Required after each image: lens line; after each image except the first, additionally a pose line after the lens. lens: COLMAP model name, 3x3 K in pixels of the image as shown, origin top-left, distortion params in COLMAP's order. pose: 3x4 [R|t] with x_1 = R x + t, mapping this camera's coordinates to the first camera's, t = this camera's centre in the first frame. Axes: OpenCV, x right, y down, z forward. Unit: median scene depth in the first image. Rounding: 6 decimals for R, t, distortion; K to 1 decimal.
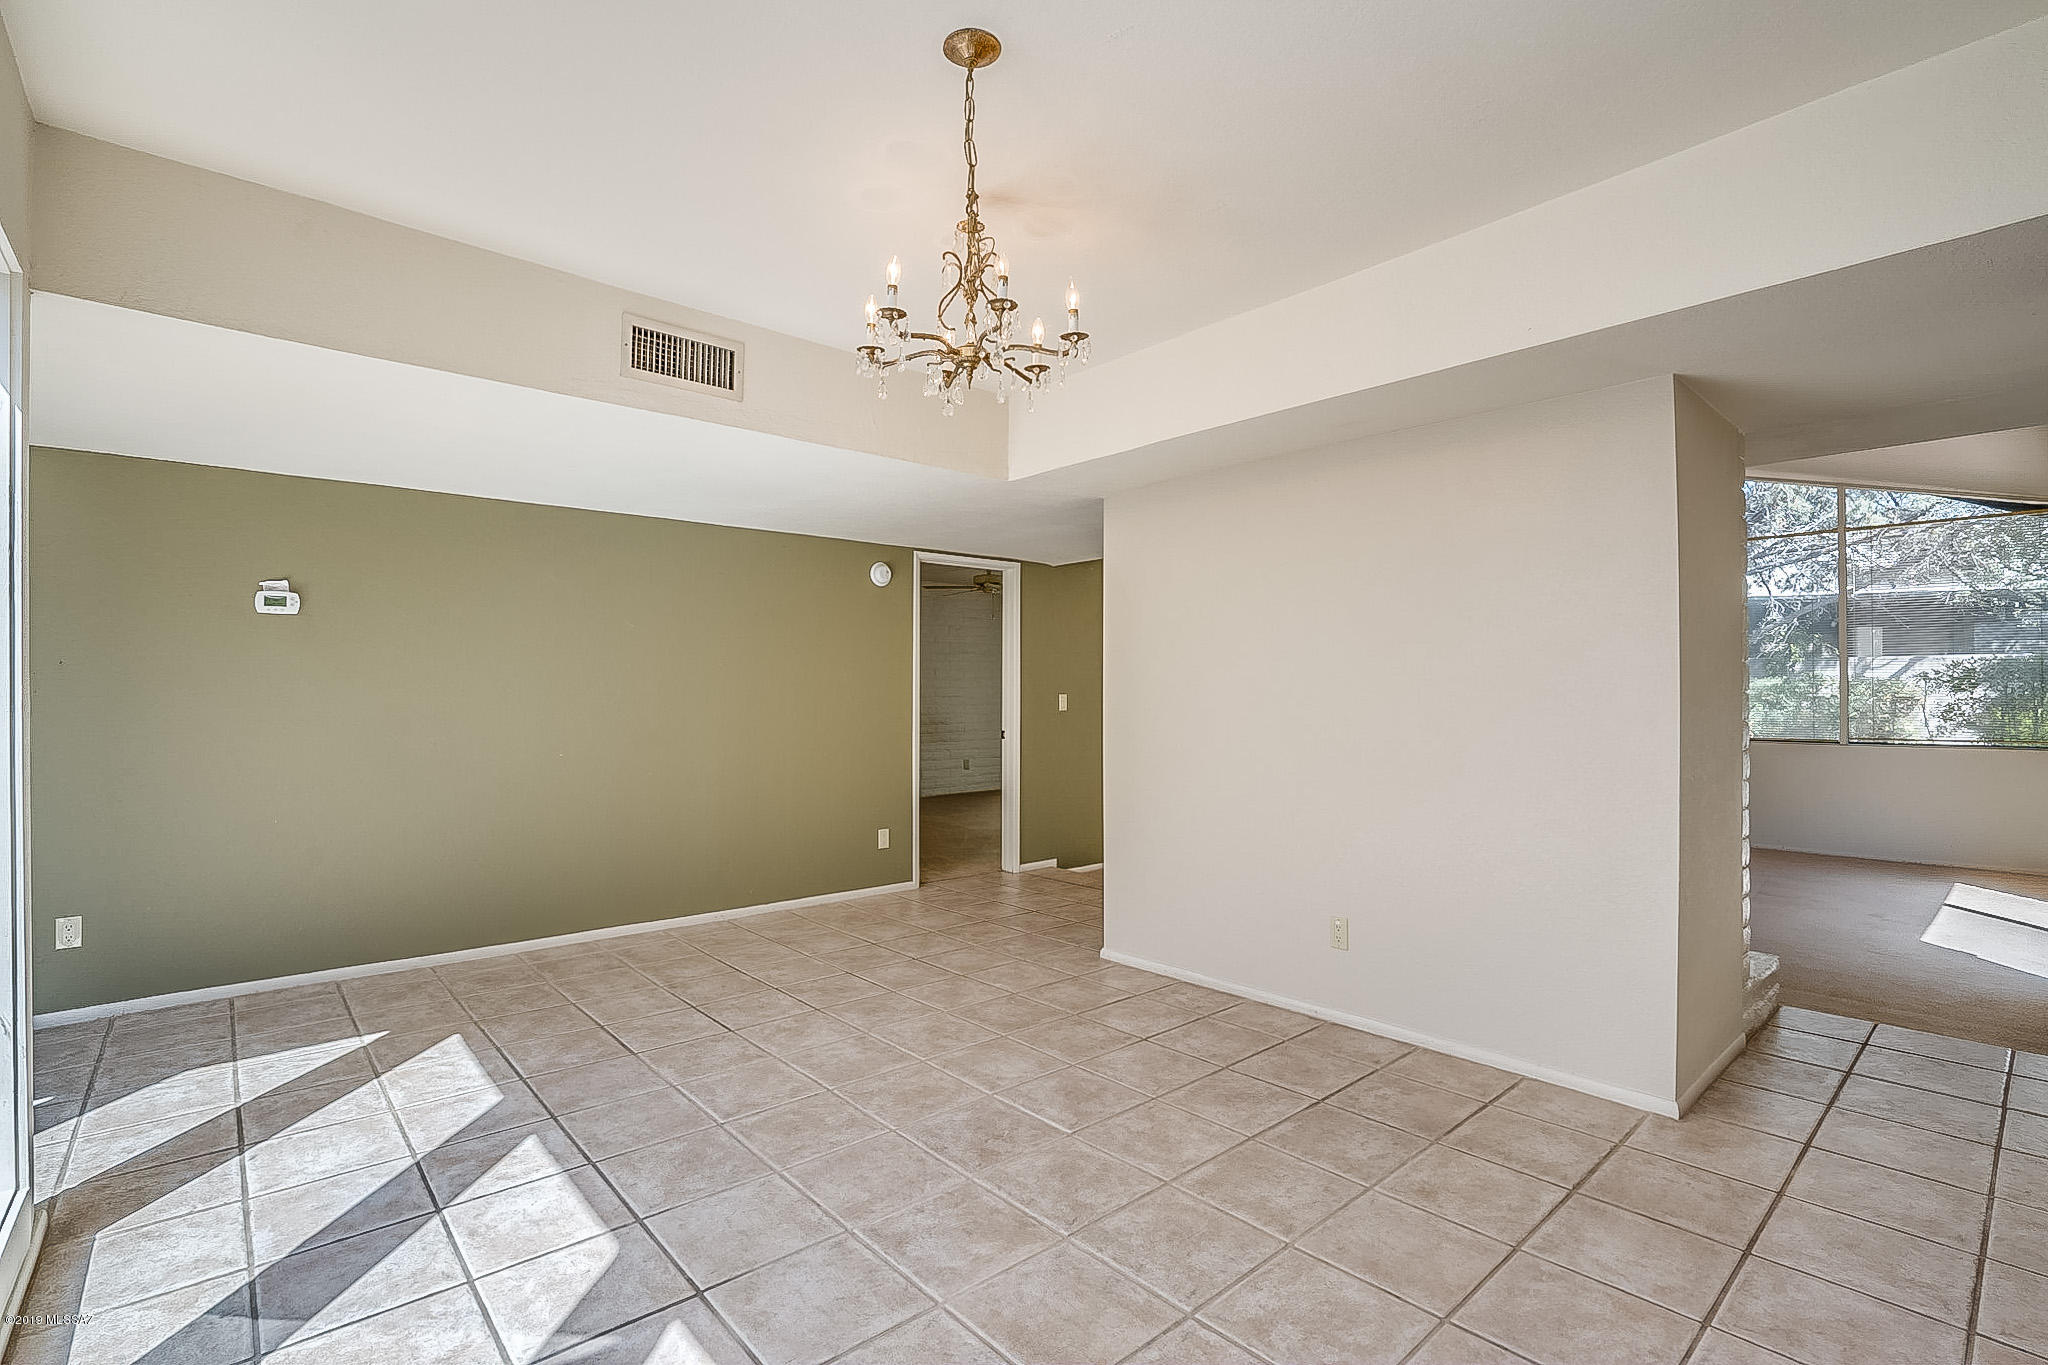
lens RADIAL K [[959.6, 0, 1021.4], [0, 959.6, 698.2], [0, 0, 1]] dist [-0.047609, 0.000397]
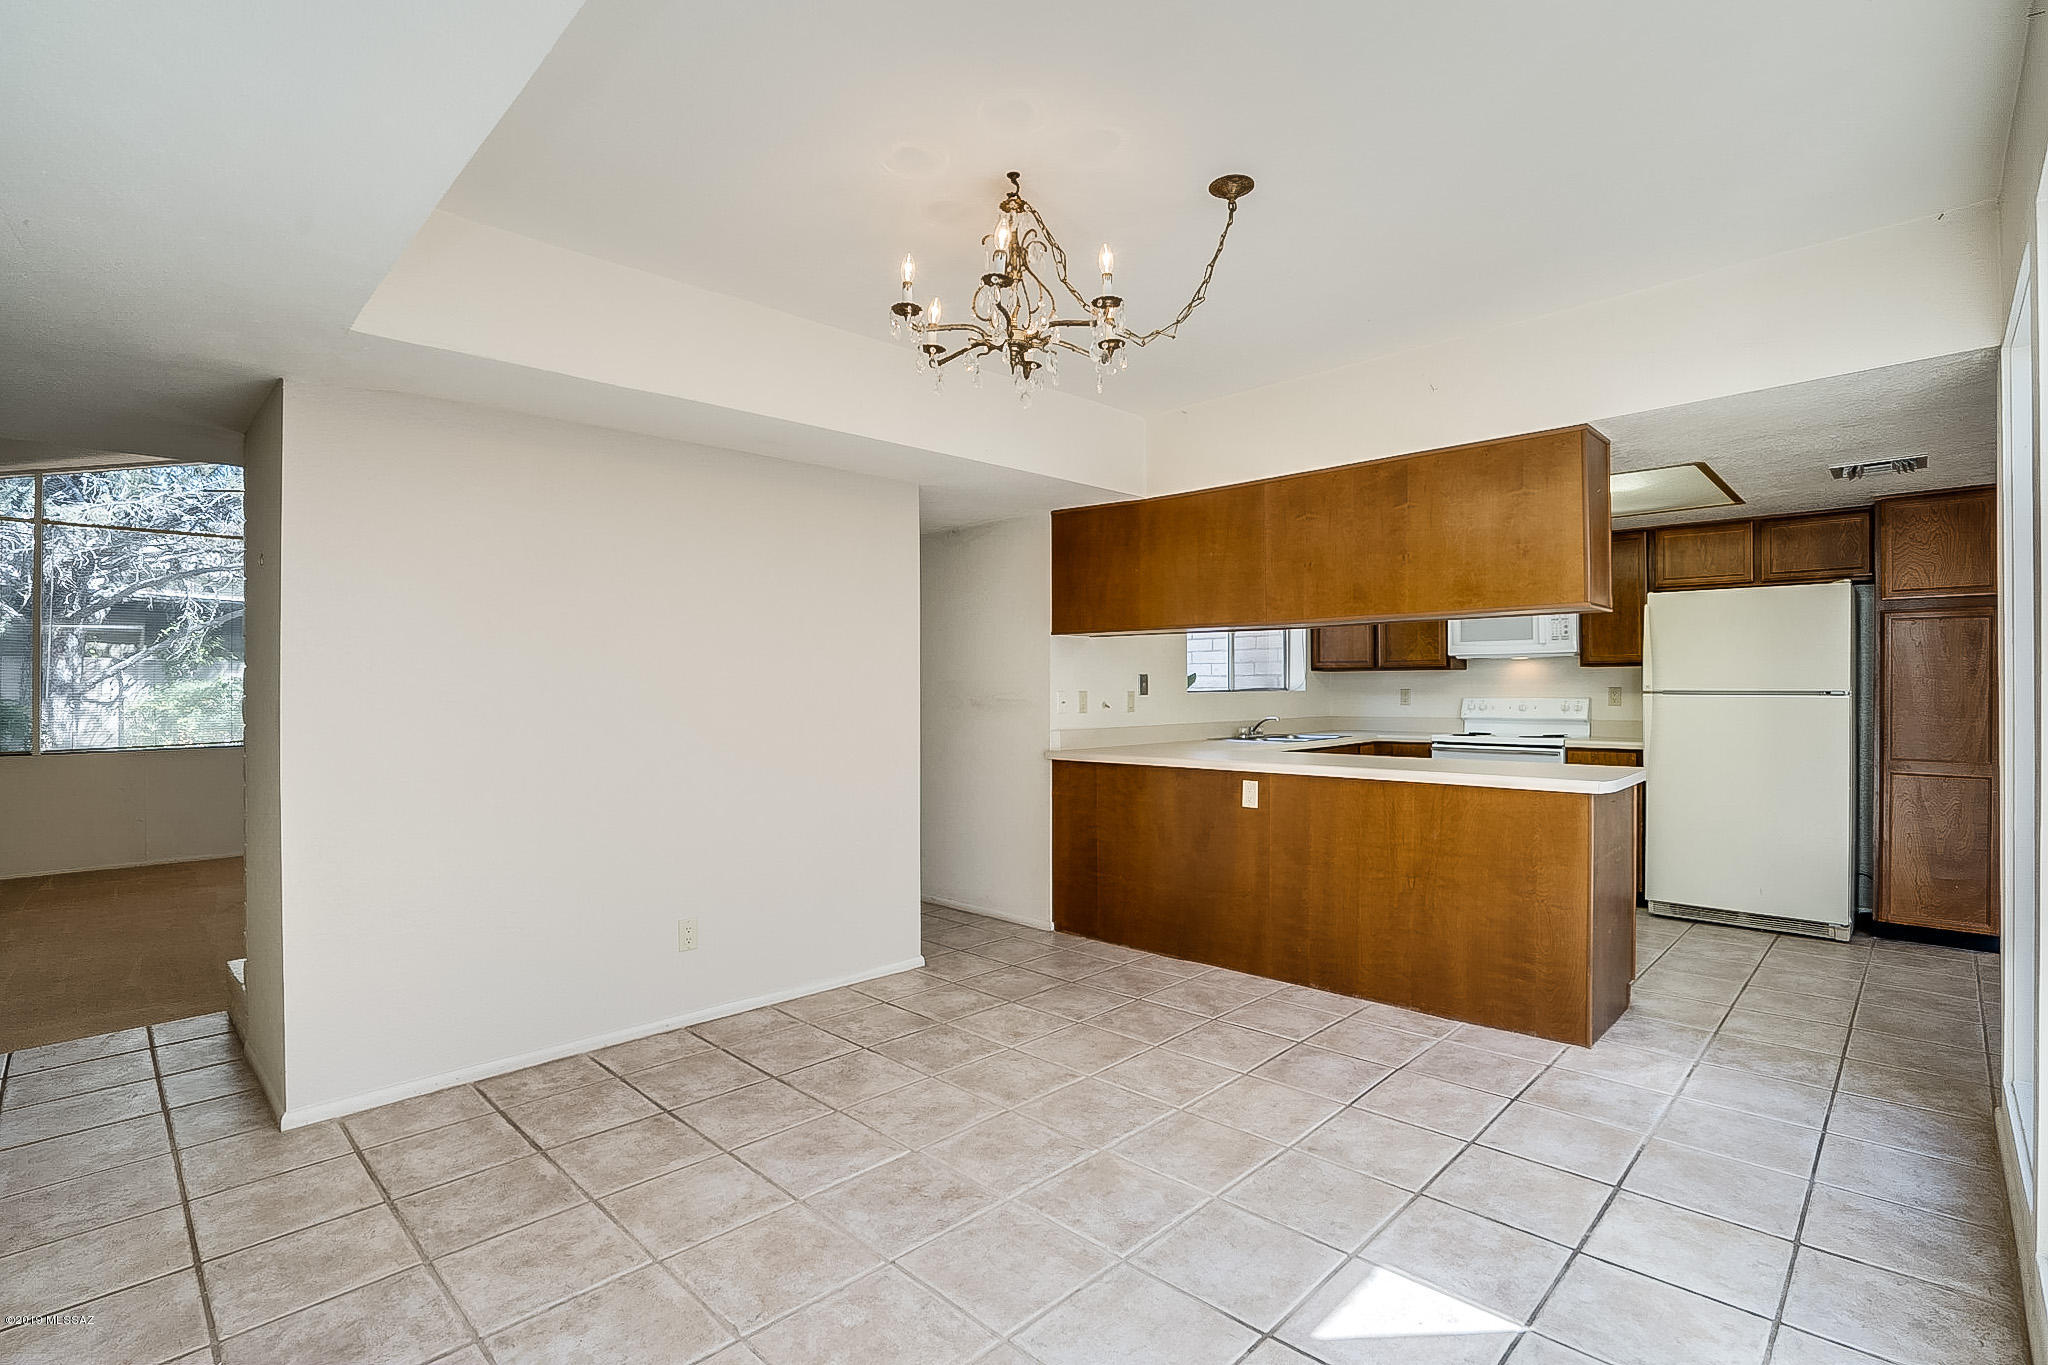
lens RADIAL K [[959.0, 0, 1031.1], [0, 959.0, 691.3], [0, 0, 1]] dist [-0.044014, 0.011640]
pose [[-0.083513, 0.002555, 0.996503, -0.766864], [0.010376, 0.999945, -0.001694, -0.004540], [-0.996453, 0.010198, -0.083534, 0.796199]]
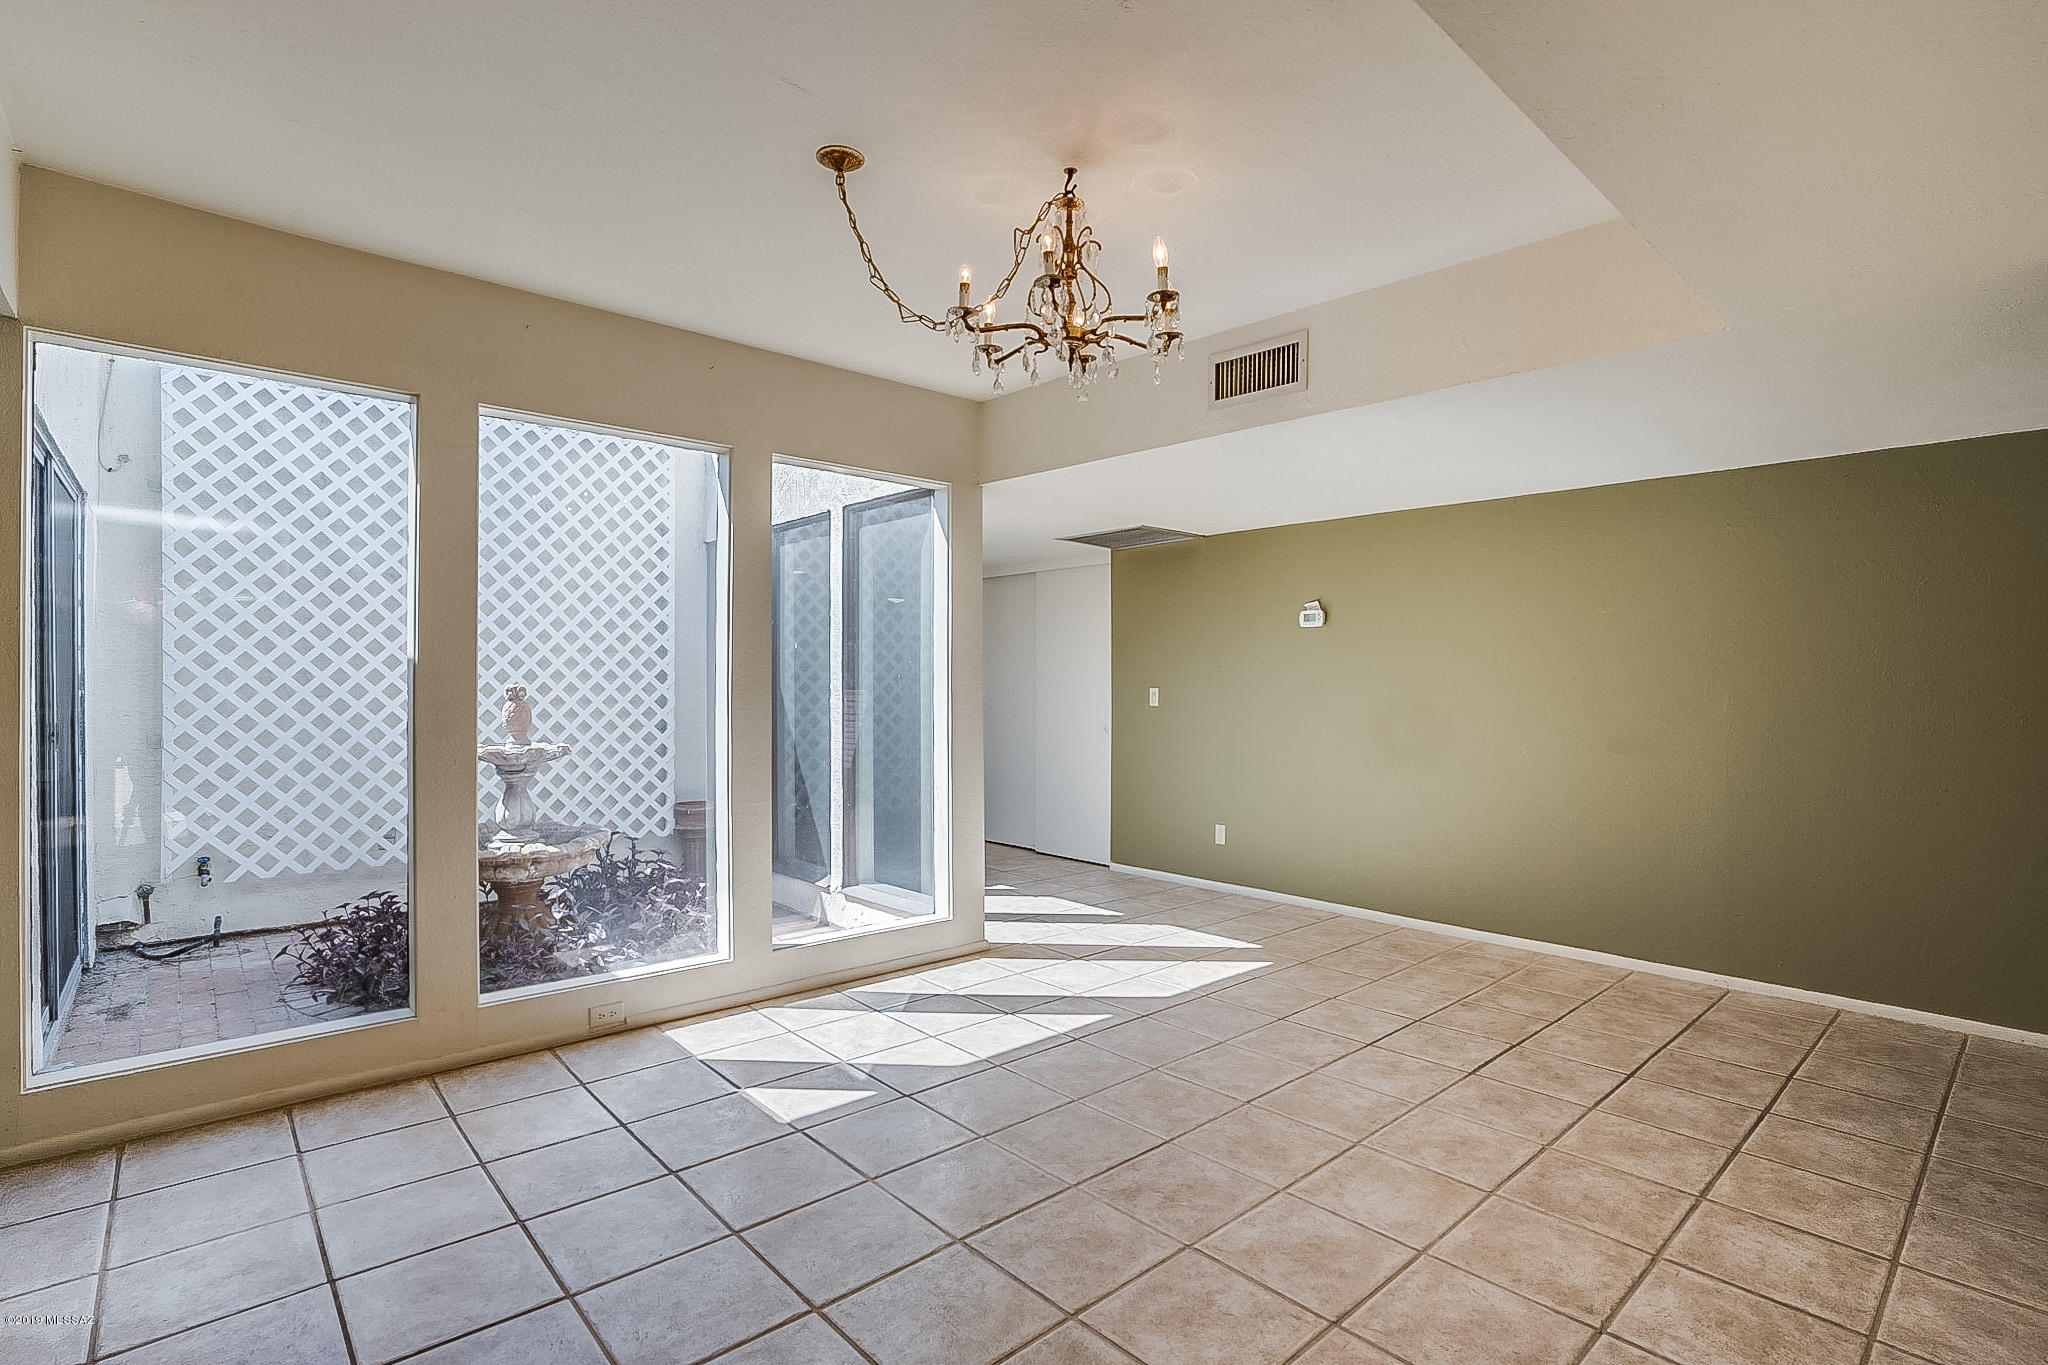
lens RADIAL K [[959.0, 0, 1031.1], [0, 959.0, 691.3], [0, 0, 1]] dist [-0.044014, 0.011640]
pose [[0.012182, 0.006734, -0.999903, 0.690707], [-0.009415, 0.999934, 0.006620, -0.004111], [0.999881, 0.009334, 0.012245, 0.710545]]
